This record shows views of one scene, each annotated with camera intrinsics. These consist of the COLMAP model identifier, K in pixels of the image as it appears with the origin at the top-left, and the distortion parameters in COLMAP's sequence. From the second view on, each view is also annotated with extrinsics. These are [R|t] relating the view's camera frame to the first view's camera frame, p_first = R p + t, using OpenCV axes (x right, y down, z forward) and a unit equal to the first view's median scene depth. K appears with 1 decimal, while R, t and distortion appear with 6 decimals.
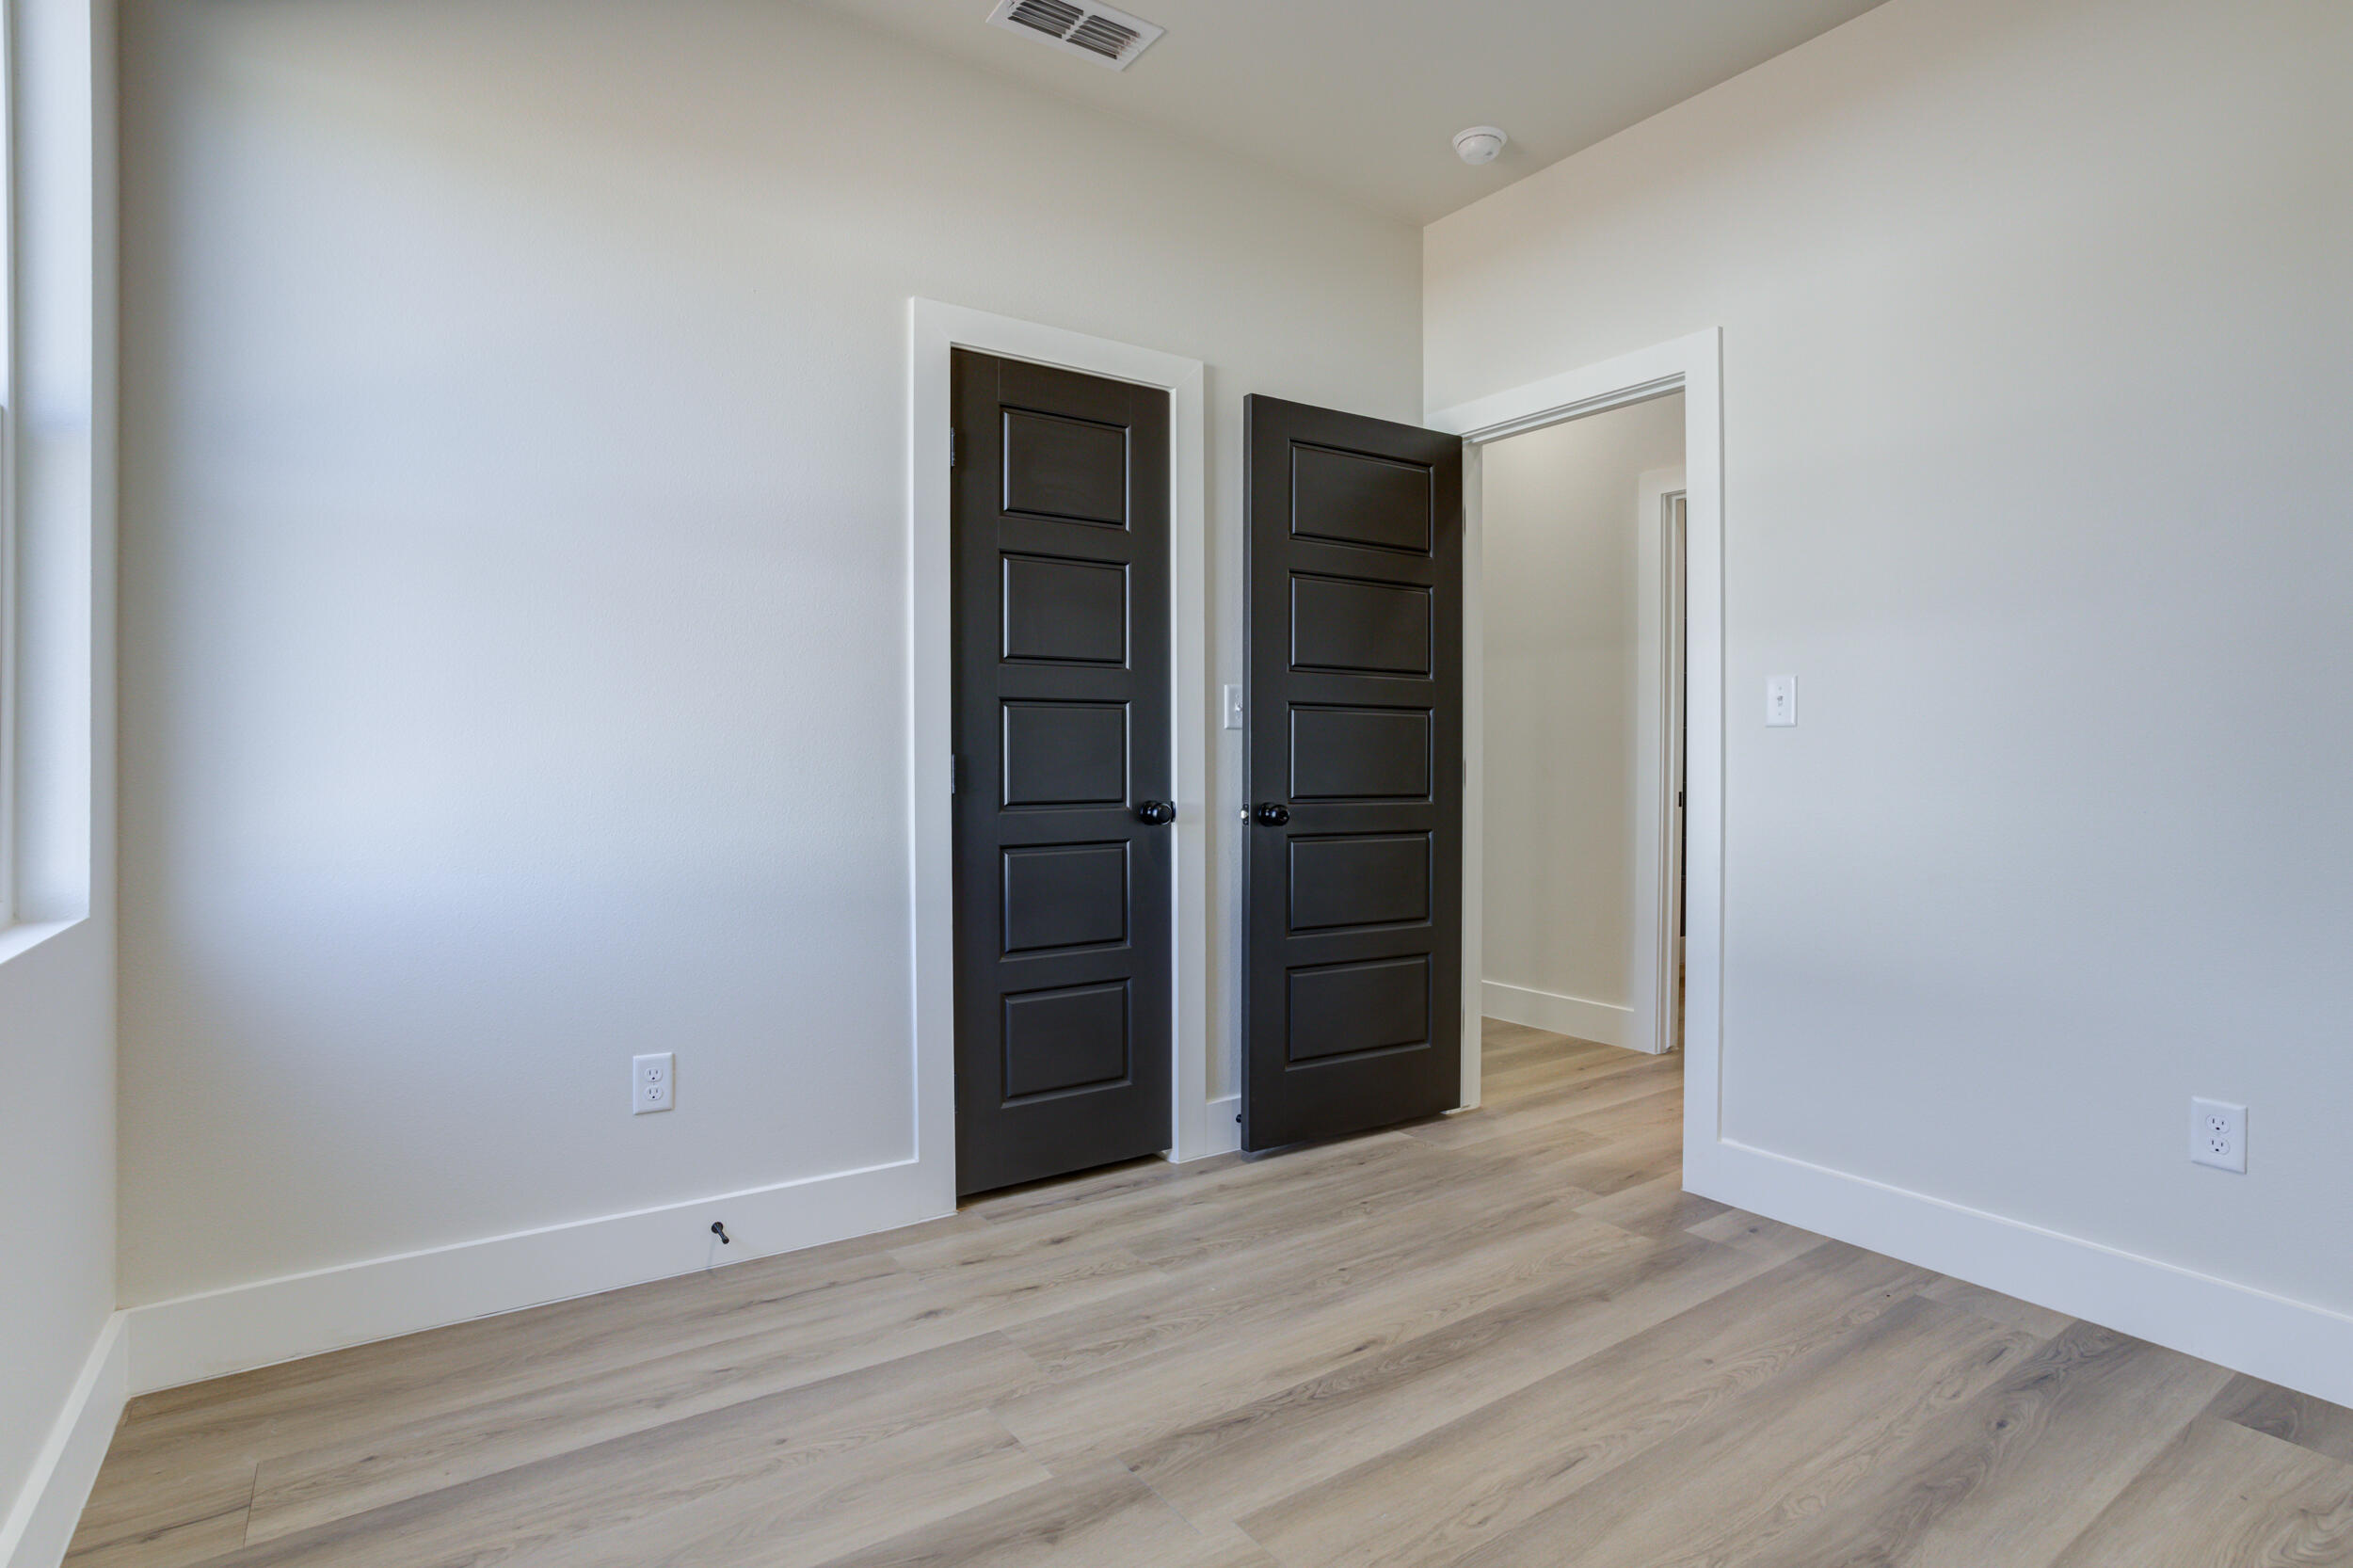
lens RADIAL K [[1164.6, 0, 1188.5], [0, 1164.6, 789.0], [0, 0, 1]] dist [-0.065469, 0.037572]
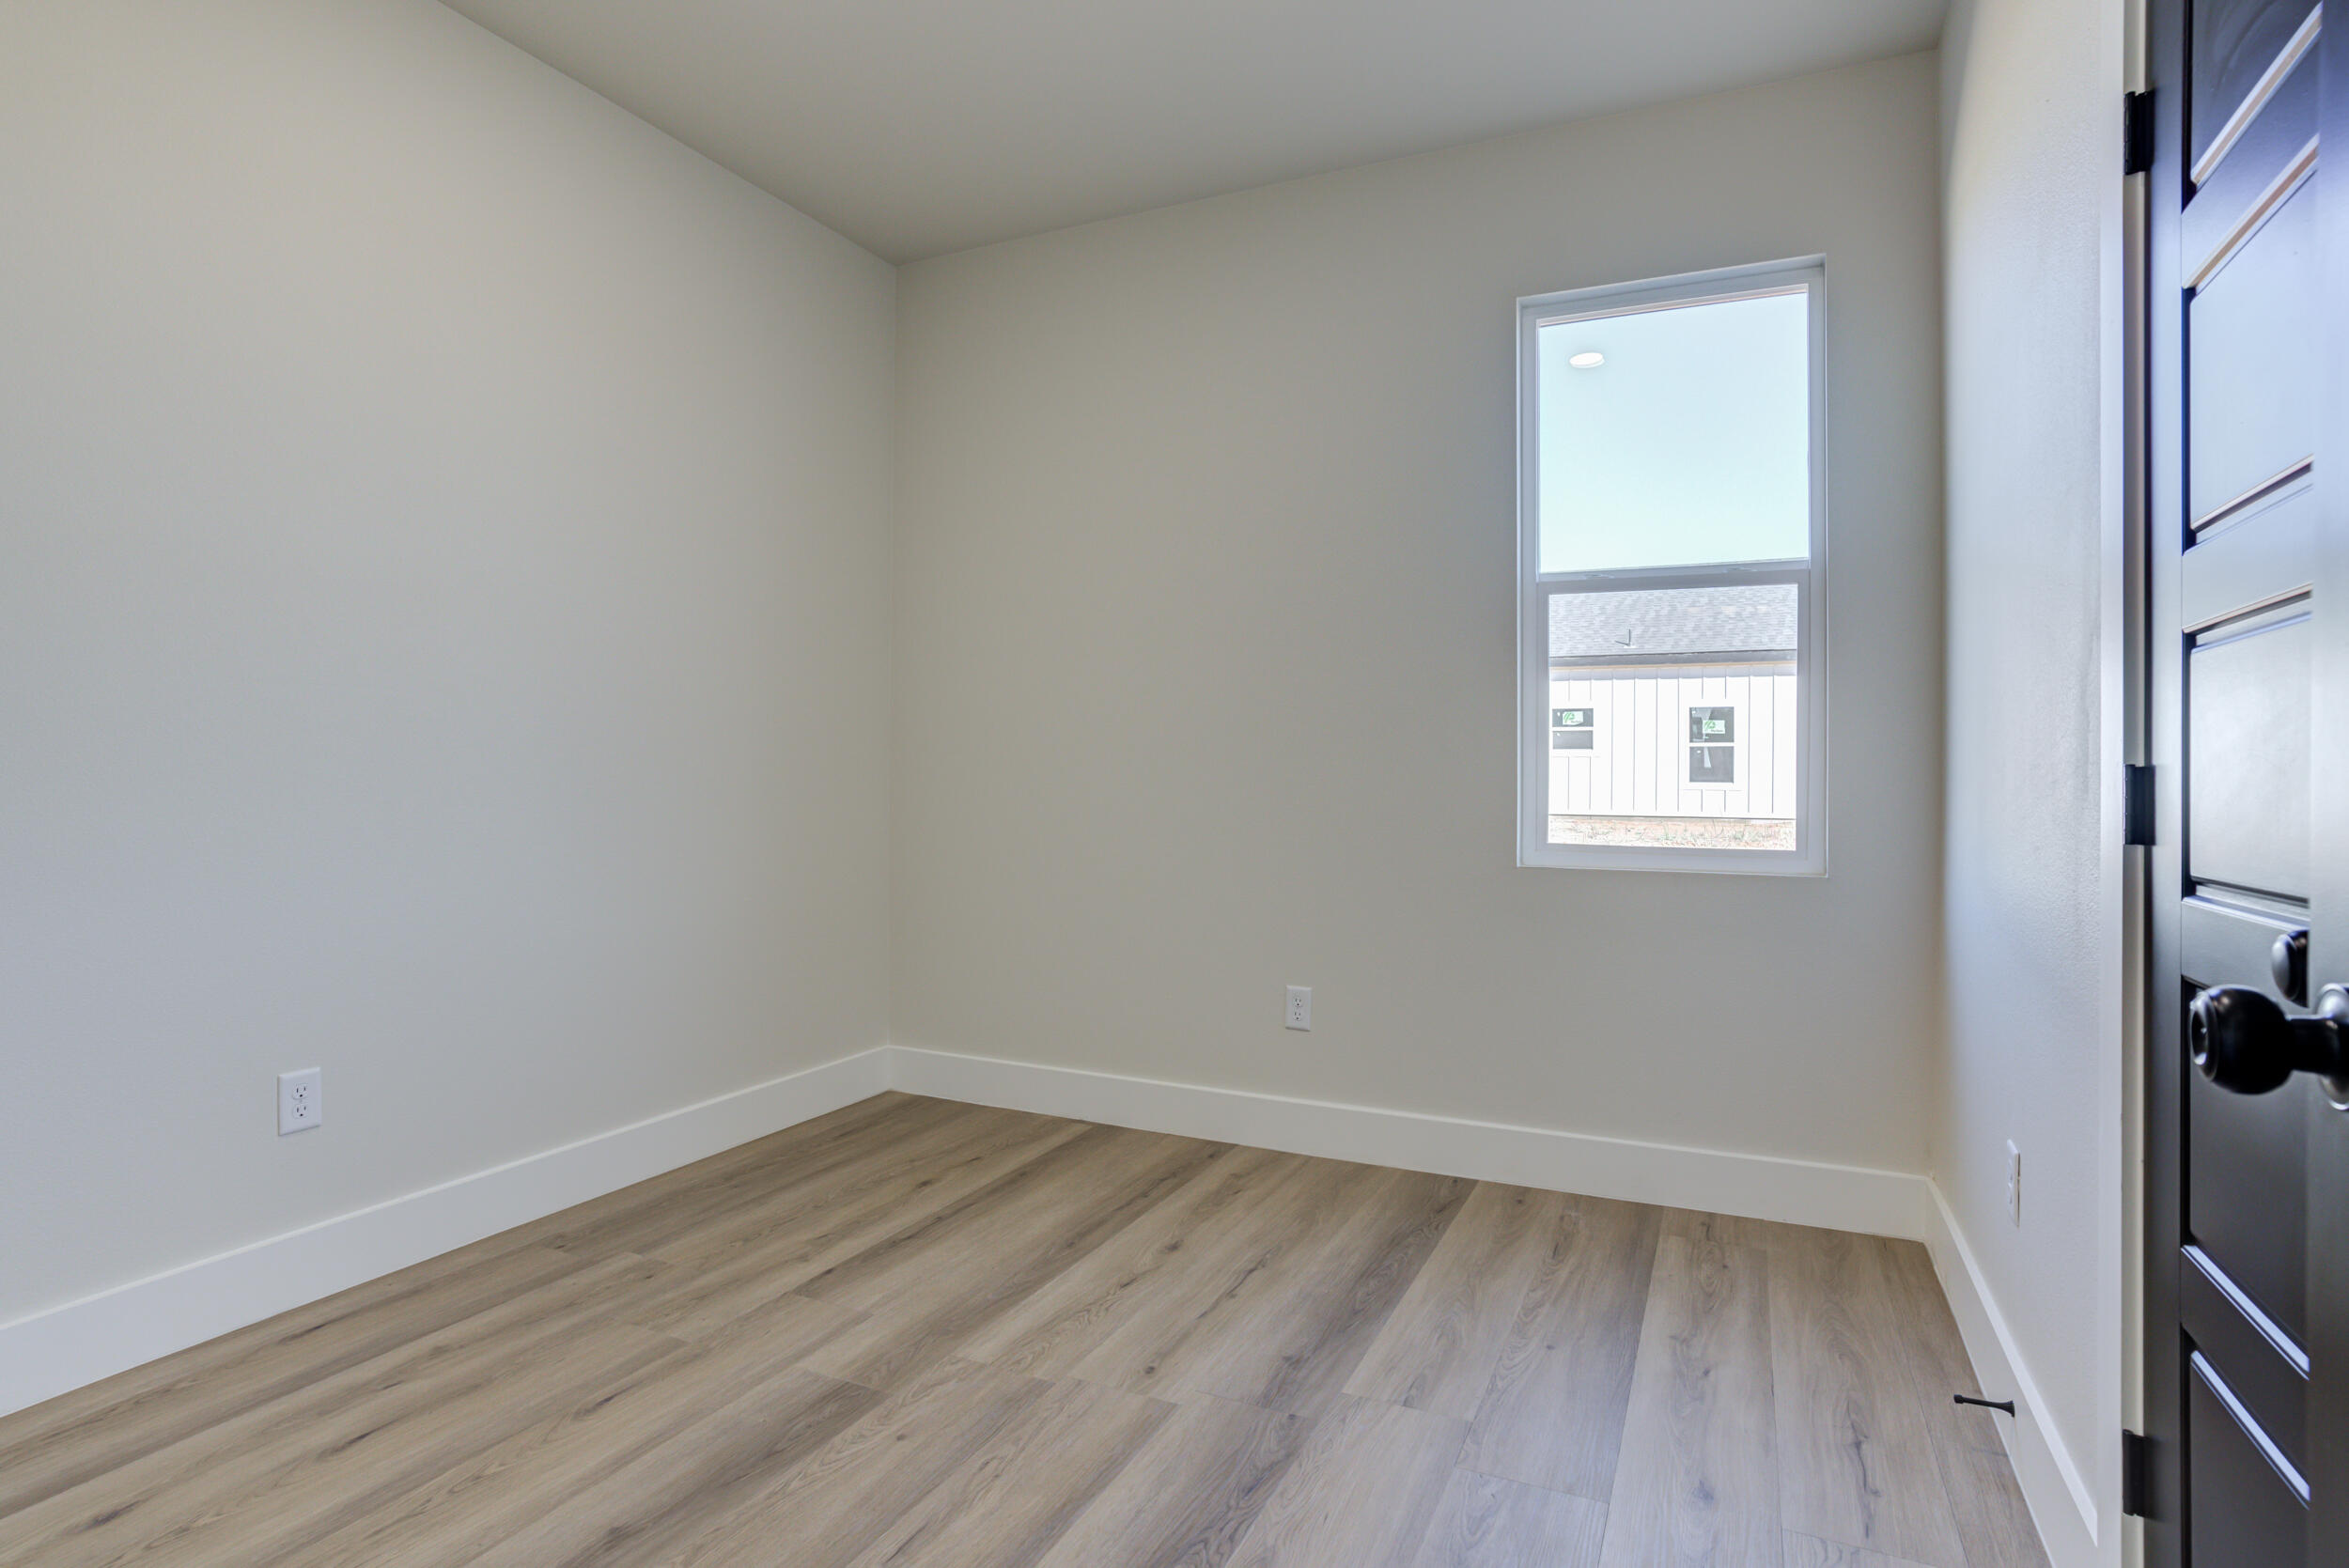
lens RADIAL K [[1162.6, 0, 1186.4], [0, 1162.6, 789.0], [0, 0, 1]] dist [-0.065469, 0.037572]
pose [[-0.868423, -0.004998, -0.495798, 0.593580], [-0.023572, 0.999235, 0.031216, -0.047264], [0.495263, 0.038796, -0.867877, 1.882746]]
